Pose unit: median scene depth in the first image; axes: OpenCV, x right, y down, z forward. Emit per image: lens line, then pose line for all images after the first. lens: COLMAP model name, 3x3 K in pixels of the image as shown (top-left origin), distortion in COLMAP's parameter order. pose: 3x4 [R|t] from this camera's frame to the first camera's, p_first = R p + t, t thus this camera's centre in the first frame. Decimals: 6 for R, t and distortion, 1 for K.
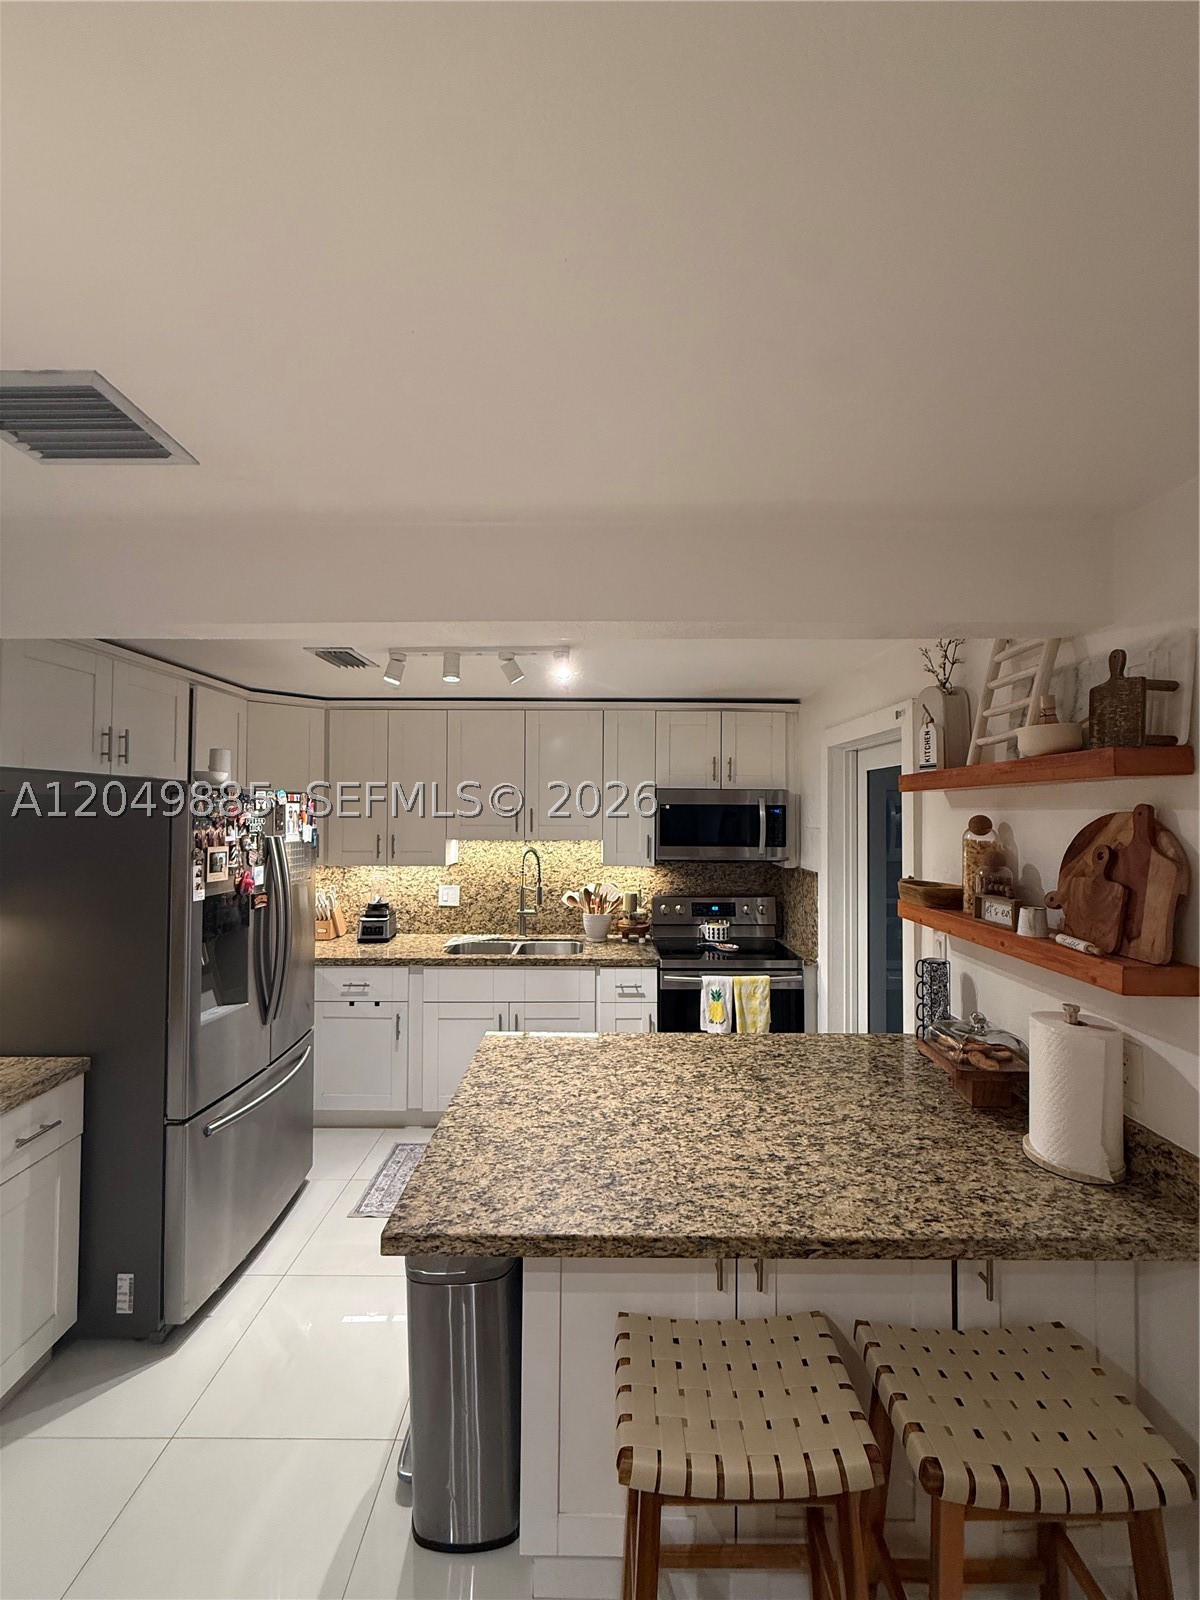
lens RADIAL K [[634.5, 0, 601.9], [0, 634.5, 796.8], [0, 0, 1]] dist [0.000657, 0.000272]
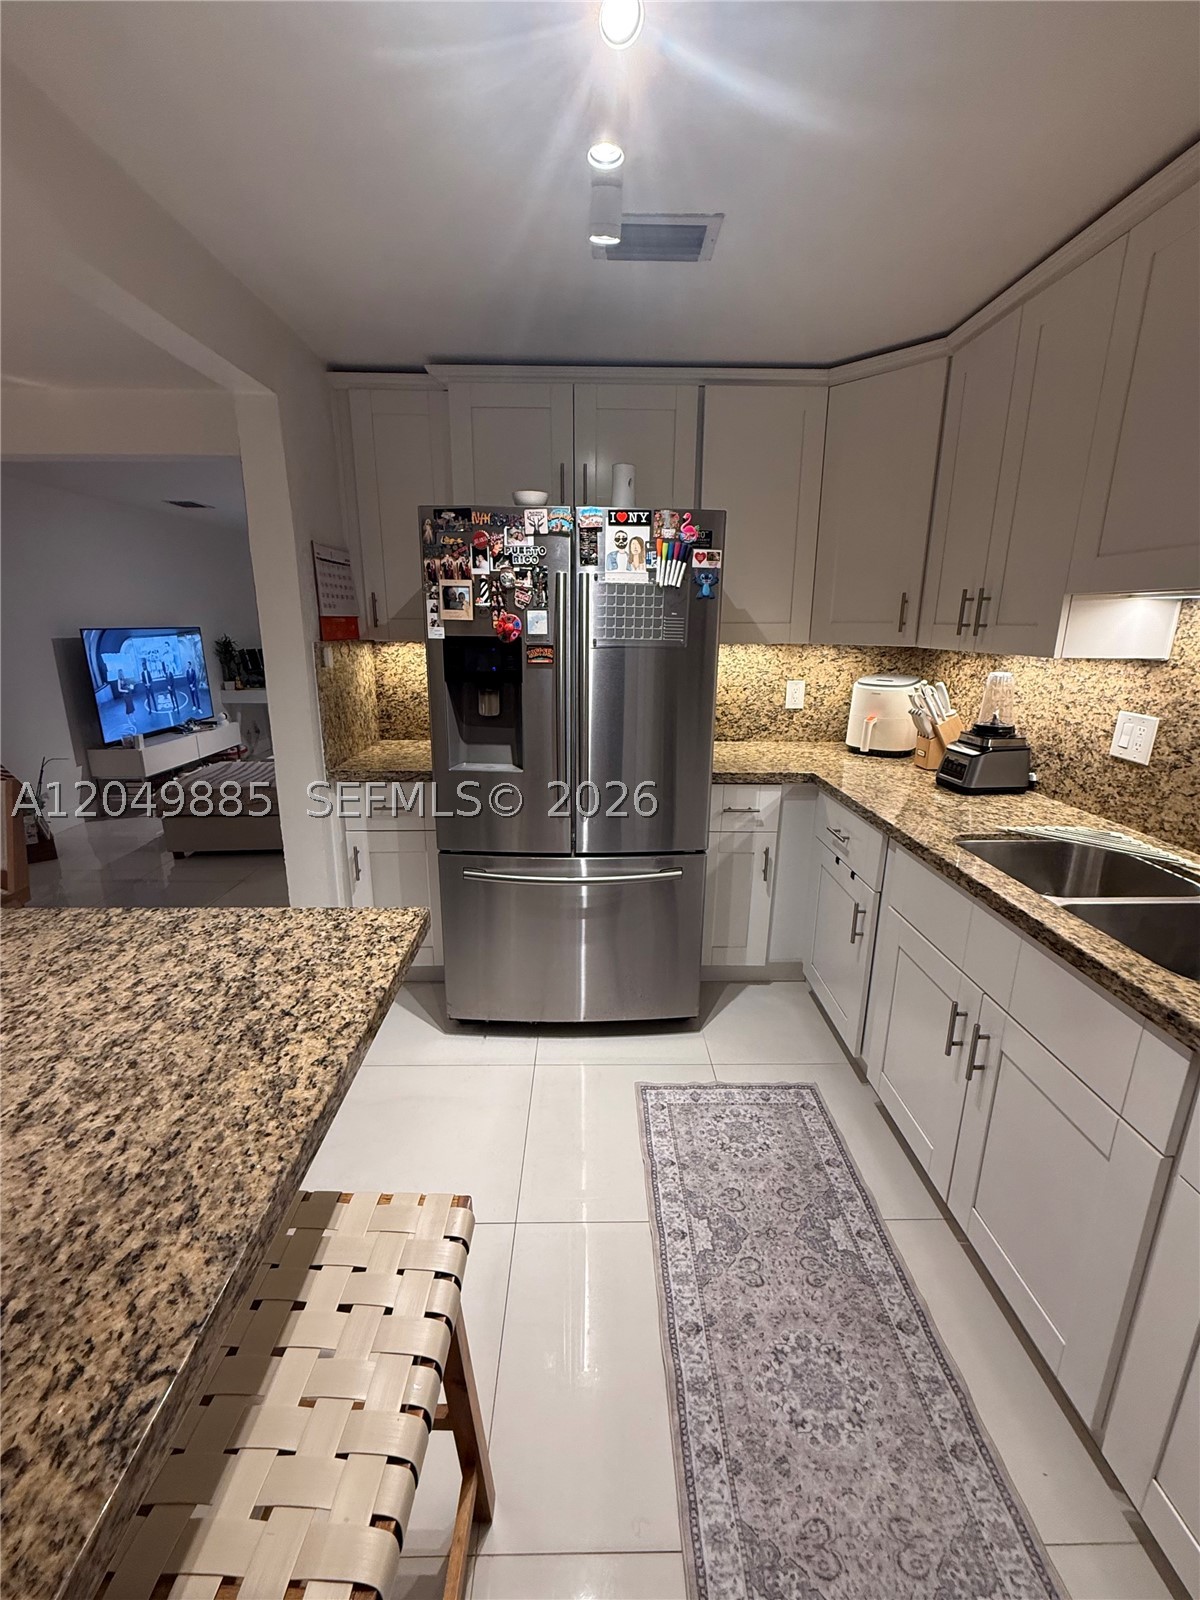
lens RADIAL K [[656.0, 0, 601.1], [0, 656.0, 795.5], [0, 0, 1]] dist [0.000163, 0.000191]
pose [[0.022555, 0.255415, -0.966568, 0.272493], [0.016727, 0.966583, 0.255809, 0.106053], [0.999606, -0.021938, 0.017529, 0.901360]]
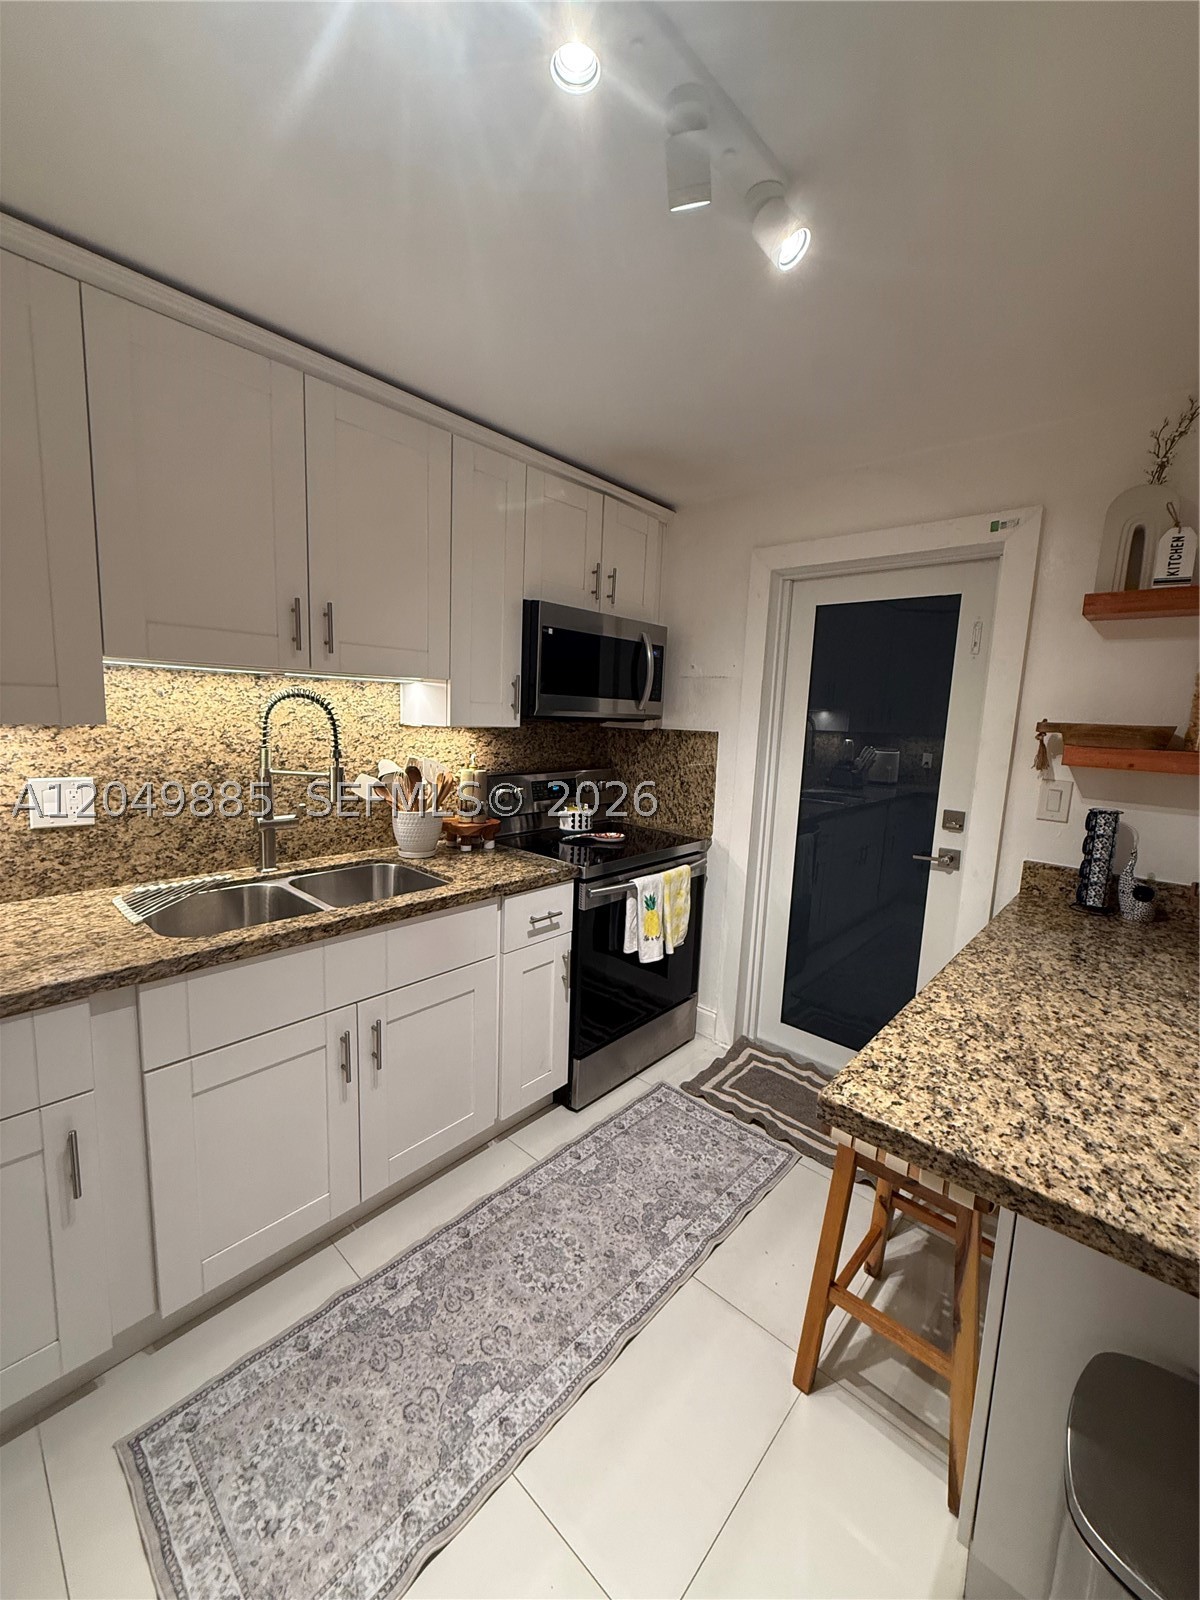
lens RADIAL K [[634.5, 0, 601.9], [0, 634.5, 796.8], [0, 0, 1]] dist [0.000657, 0.000272]
pose [[0.670691, -0.078230, 0.737600, -0.441213], [-0.054348, 0.986567, 0.154053, 0.101430], [-0.739743, -0.143409, 0.657429, 0.682136]]
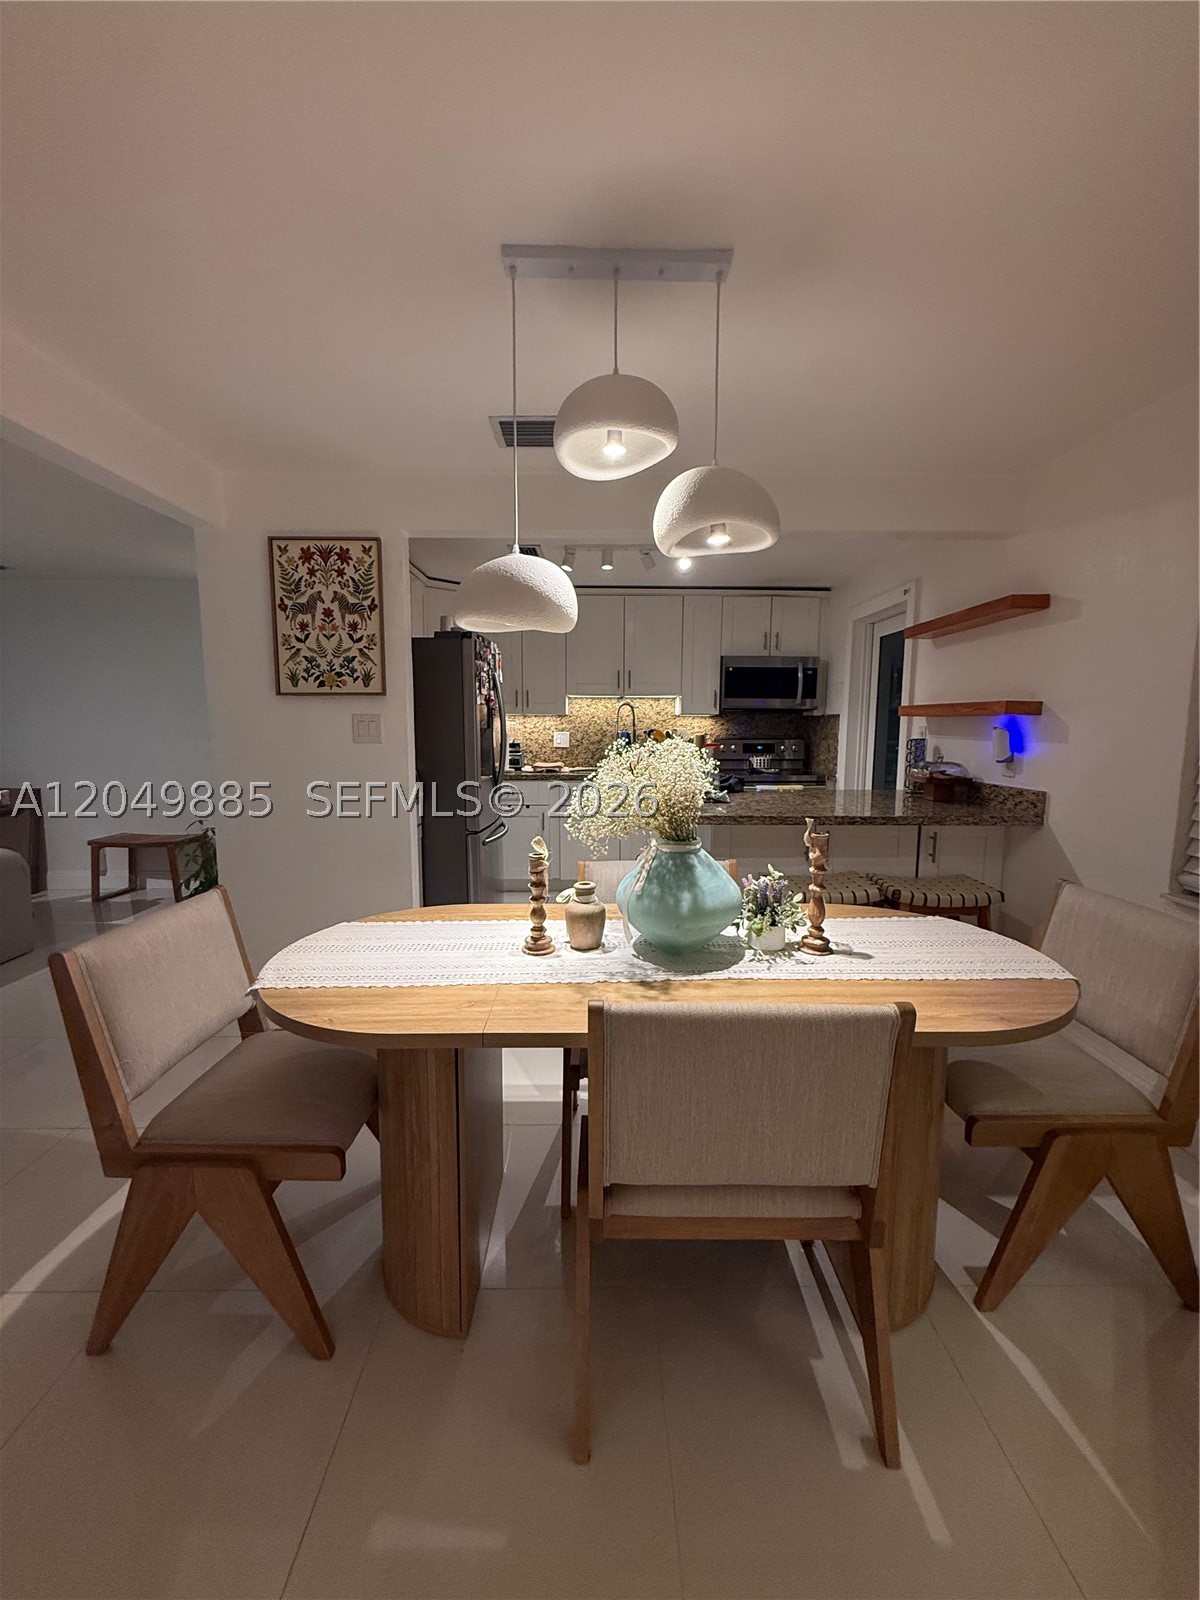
lens RADIAL K [[634.5, 0, 601.9], [0, 634.5, 796.8], [0, 0, 1]] dist [0.000657, 0.000272]
pose [[0.999923, -0.001004, 0.012345, -0.246087], [-0.000720, 0.990320, 0.138801, 0.127515], [-0.012365, -0.138799, 0.990243, -0.495973]]
